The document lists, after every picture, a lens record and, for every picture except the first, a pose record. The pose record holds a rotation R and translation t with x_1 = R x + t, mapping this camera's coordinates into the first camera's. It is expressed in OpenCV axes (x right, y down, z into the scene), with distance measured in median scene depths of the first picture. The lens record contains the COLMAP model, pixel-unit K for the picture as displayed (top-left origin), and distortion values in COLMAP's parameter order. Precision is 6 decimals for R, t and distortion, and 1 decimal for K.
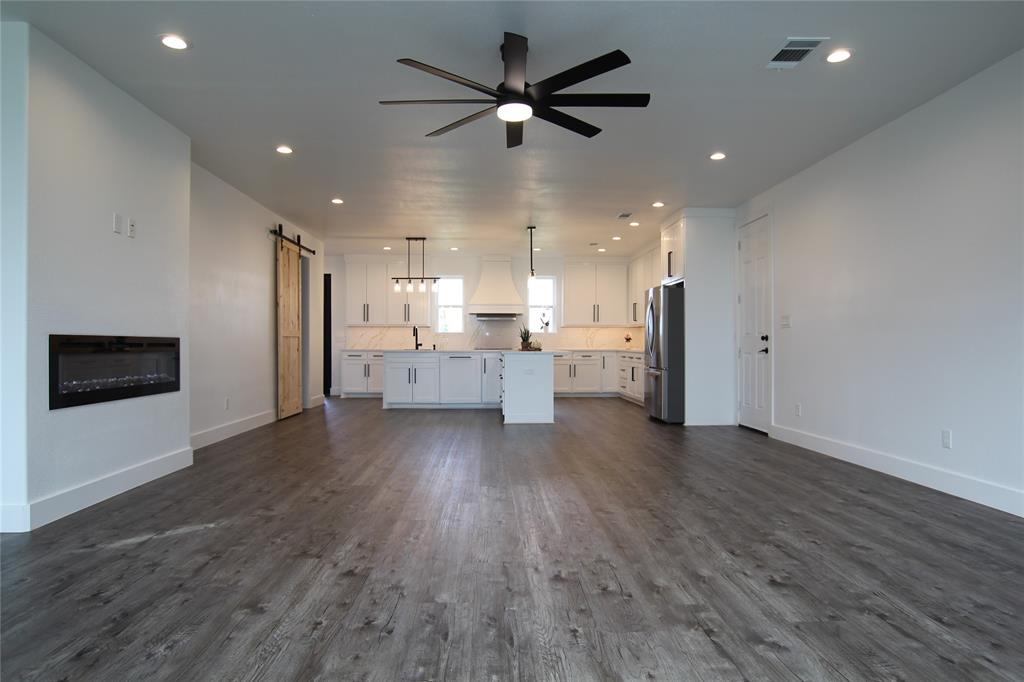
lens RADIAL K [[616.7, 0, 512.0], [0, 616.7, 341.0], [0, 0, 1]] dist [0.000462, -0.000026]
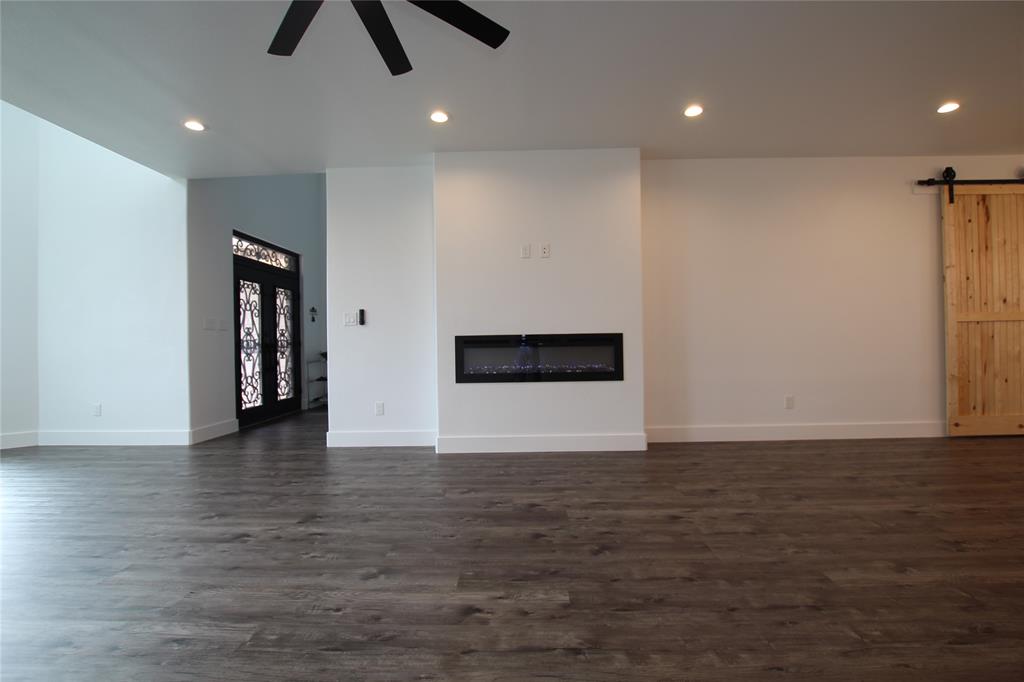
lens RADIAL K [[474.5, 0, 514.0], [0, 474.5, 341.9], [0, 0, 1]] dist [-0.025111, 0.002064]
pose [[-0.061798, 0.000706, -0.998088, 0.162474], [0.023839, 0.999716, -0.000769, 0.003287], [0.997804, -0.023841, -0.061797, 0.420839]]
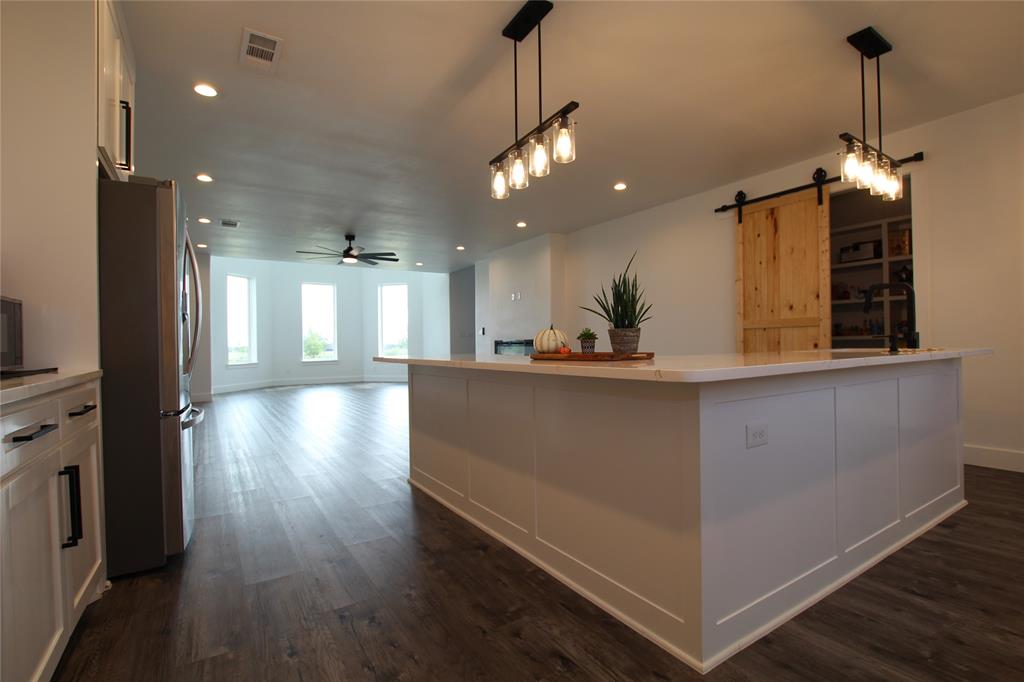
lens RADIAL K [[474.5, 0, 514.0], [0, 474.5, 341.9], [0, 0, 1]] dist [-0.025111, 0.002064]
pose [[-0.856820, 0.007290, -0.515563, 0.162503], [0.015765, 0.999803, -0.012064, 0.009831], [0.515374, -0.018465, -0.856767, 1.130983]]
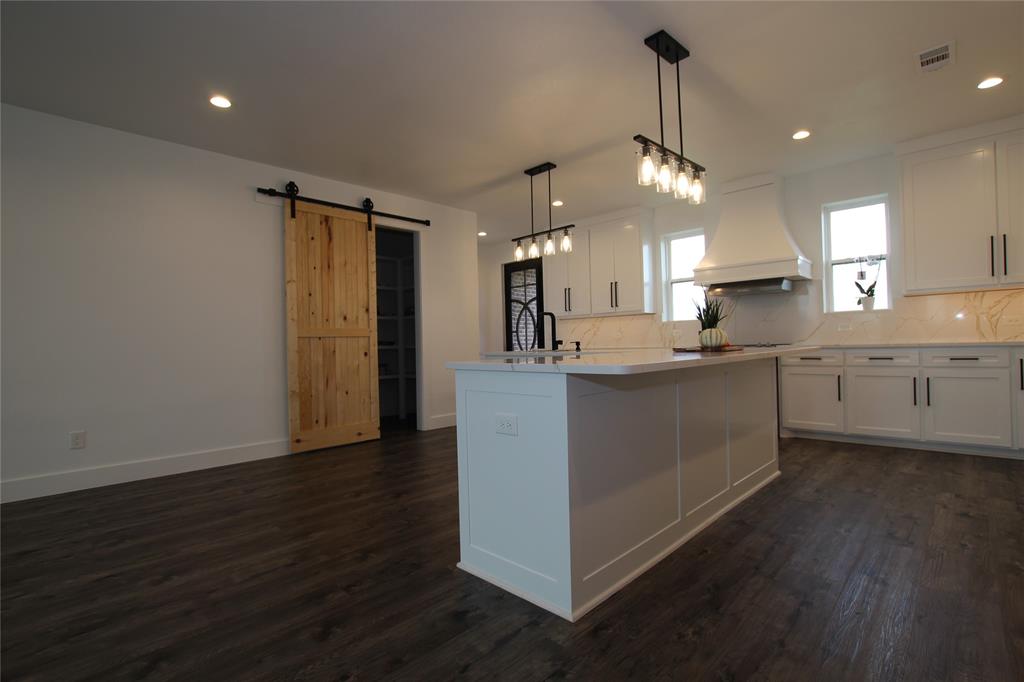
lens RADIAL K [[474.5, 0, 514.0], [0, 474.5, 341.9], [0, 0, 1]] dist [-0.025111, 0.002064]
pose [[0.692020, -0.023085, -0.721509, 0.159604], [0.030071, 0.999543, -0.003138, 0.005964], [0.721252, -0.019525, 0.692398, 0.656932]]
